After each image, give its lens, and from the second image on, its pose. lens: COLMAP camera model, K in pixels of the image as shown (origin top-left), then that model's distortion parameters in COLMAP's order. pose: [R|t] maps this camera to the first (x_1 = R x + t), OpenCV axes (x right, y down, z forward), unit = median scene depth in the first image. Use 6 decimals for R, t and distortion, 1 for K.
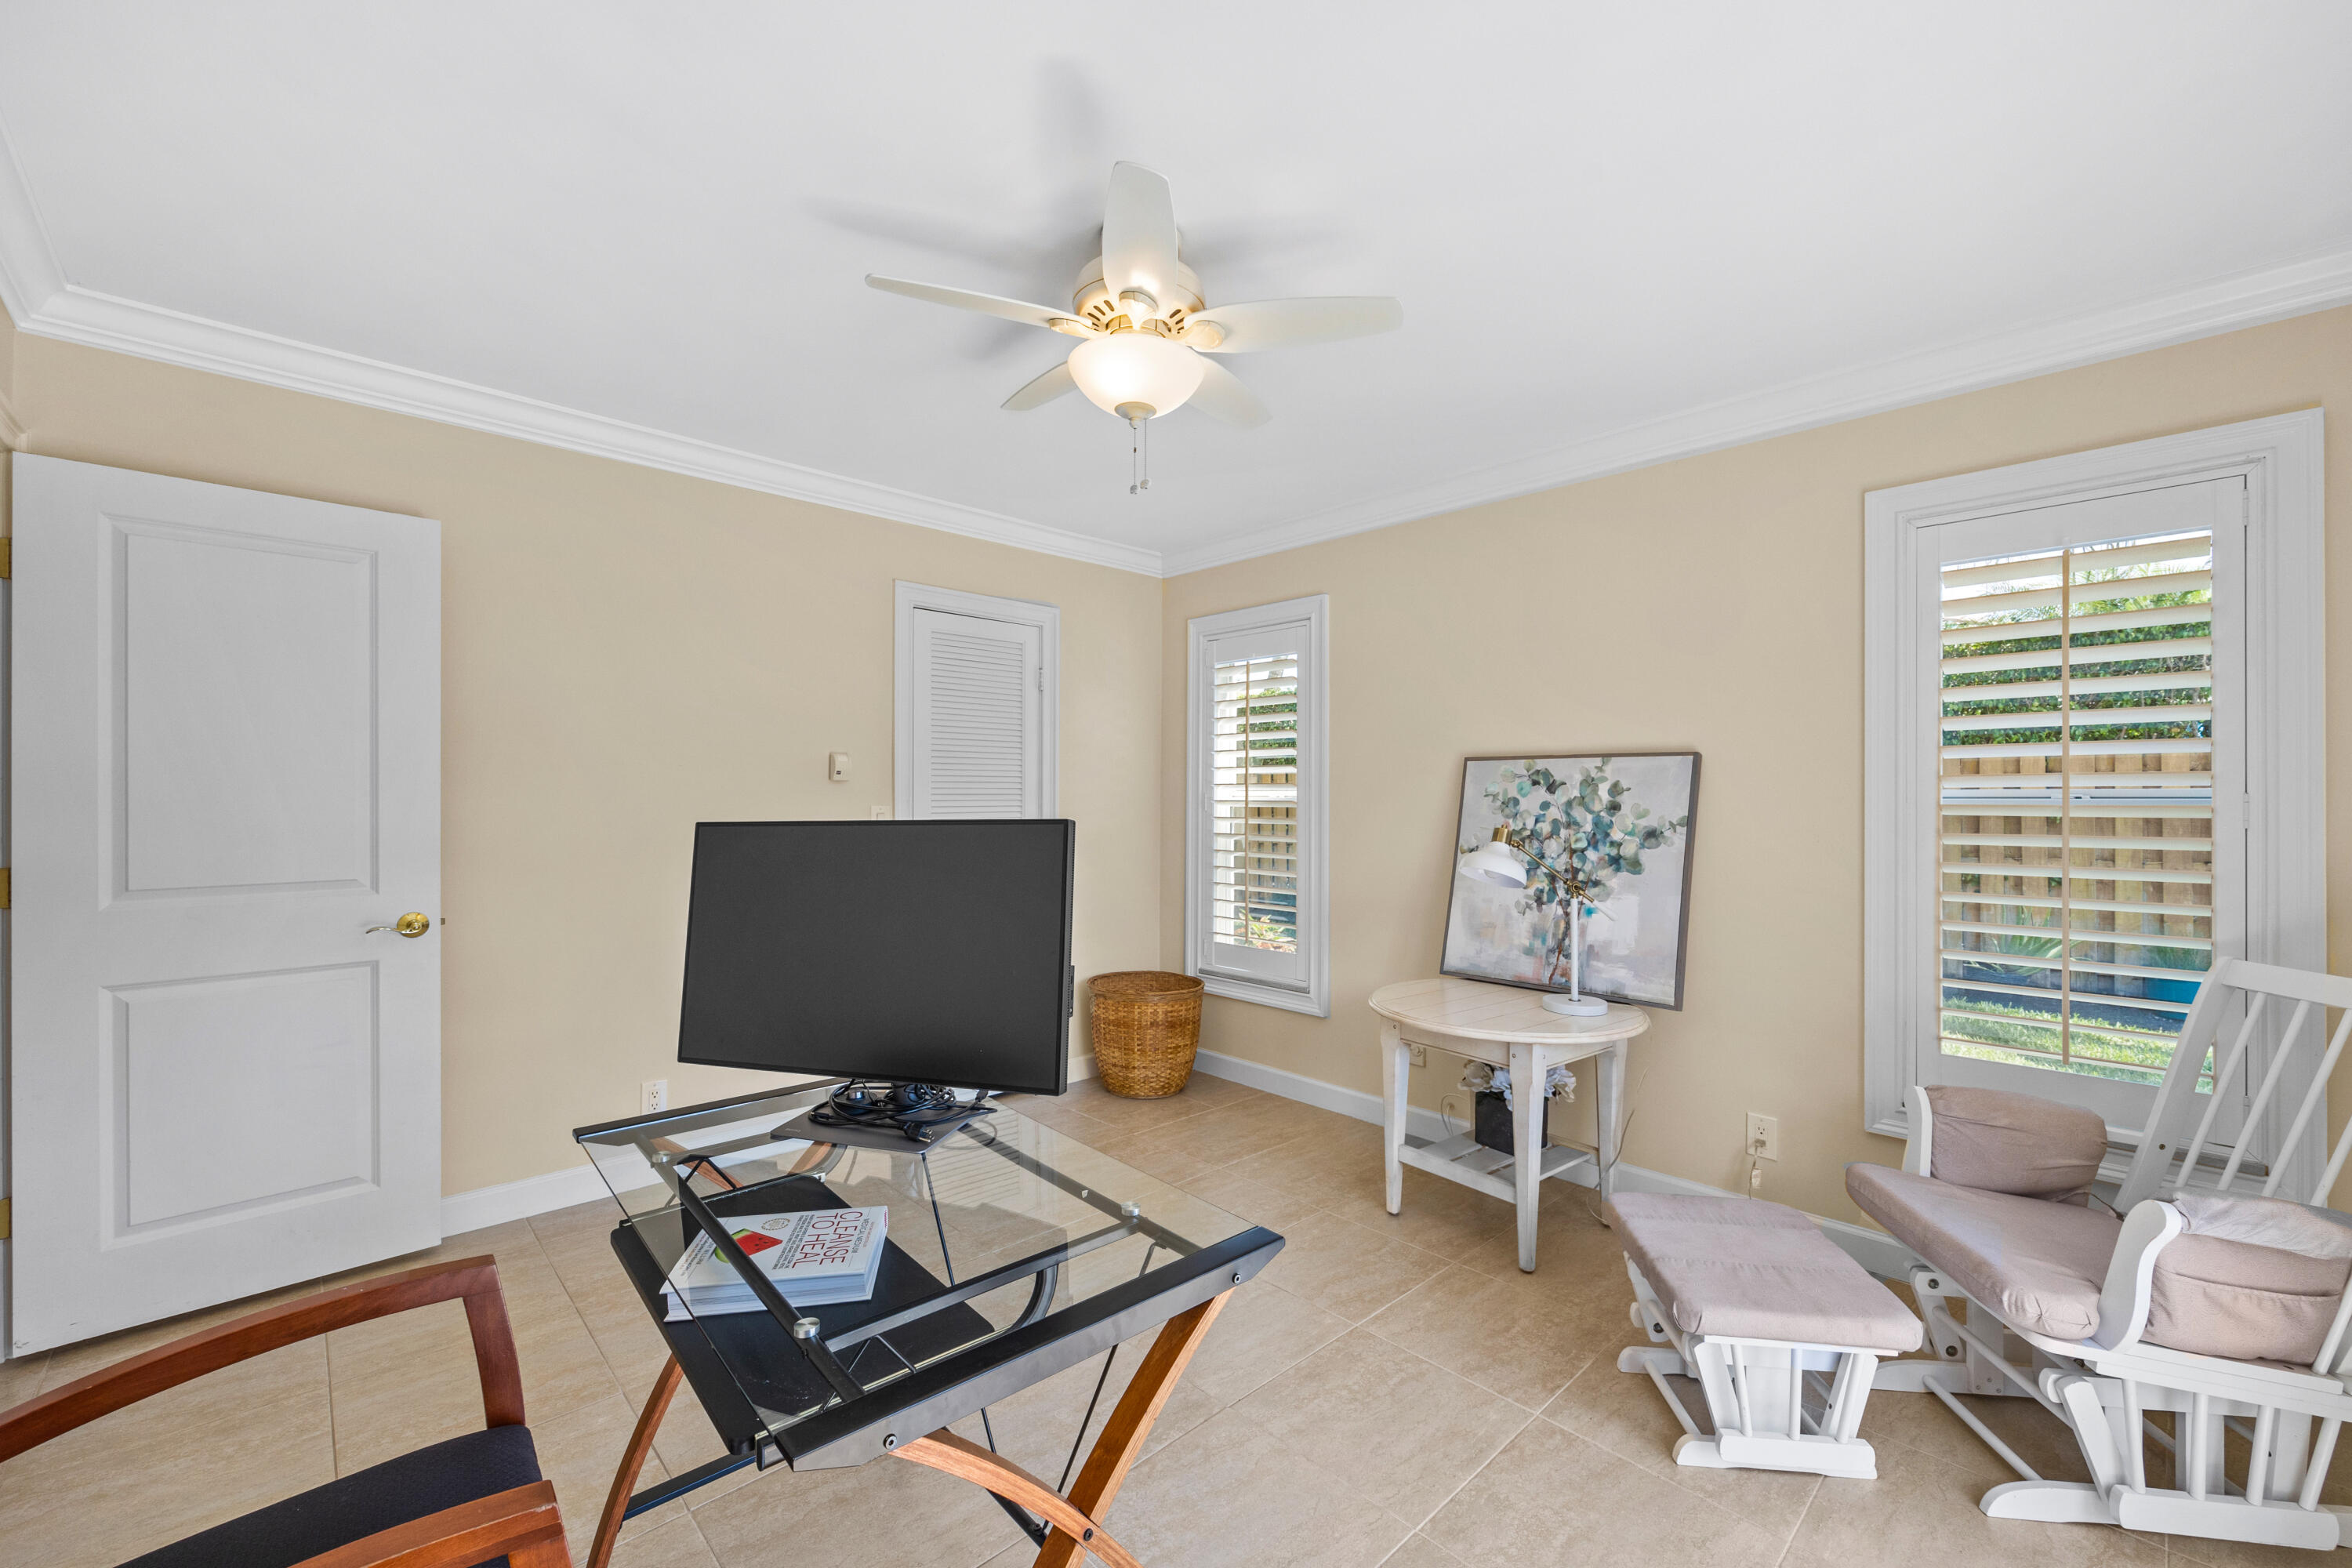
lens RADIAL K [[957.6, 0, 1165.8], [0, 957.6, 779.3], [0, 0, 1]] dist [-0.004864, 0.000327]
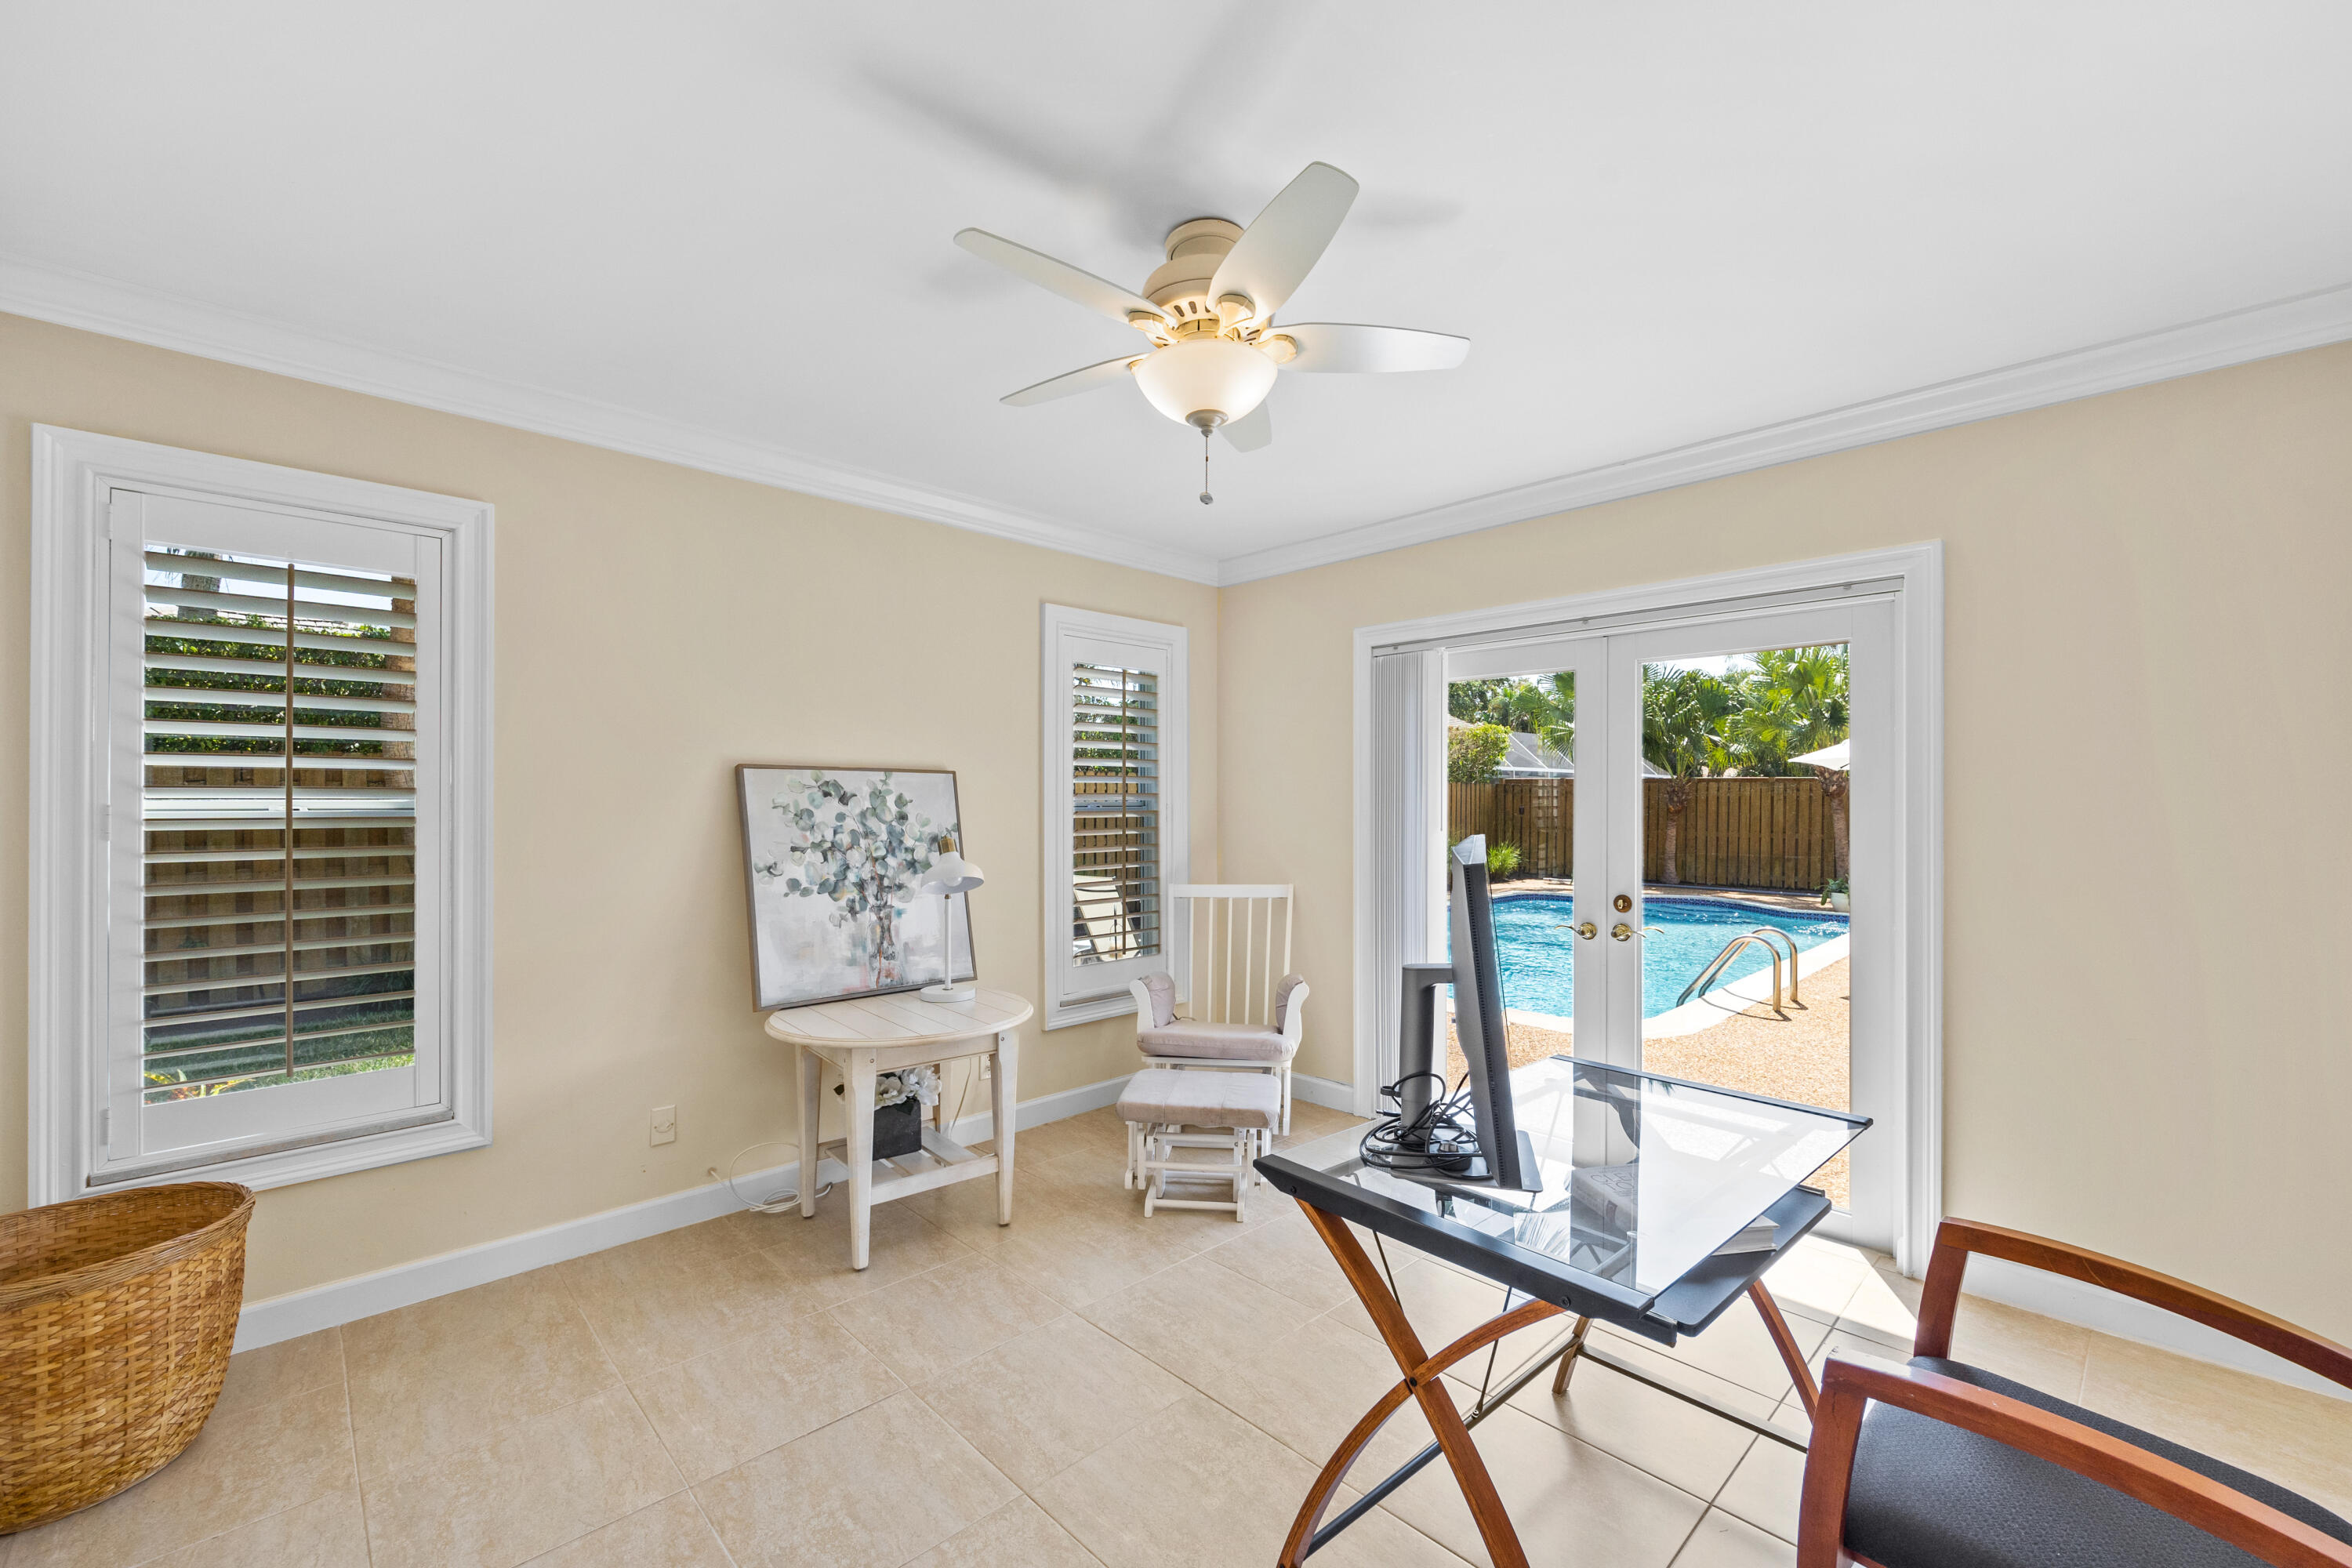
lens RADIAL K [[957.6, 0, 1175.3], [0, 957.6, 806.6], [0, 0, 1]] dist [-0.004864, 0.000327]
pose [[-0.018423, -0.001507, 0.999829, -0.630029], [-0.013684, 0.999906, 0.001255, 0.010803], [-0.999737, -0.013659, -0.018441, 0.680467]]
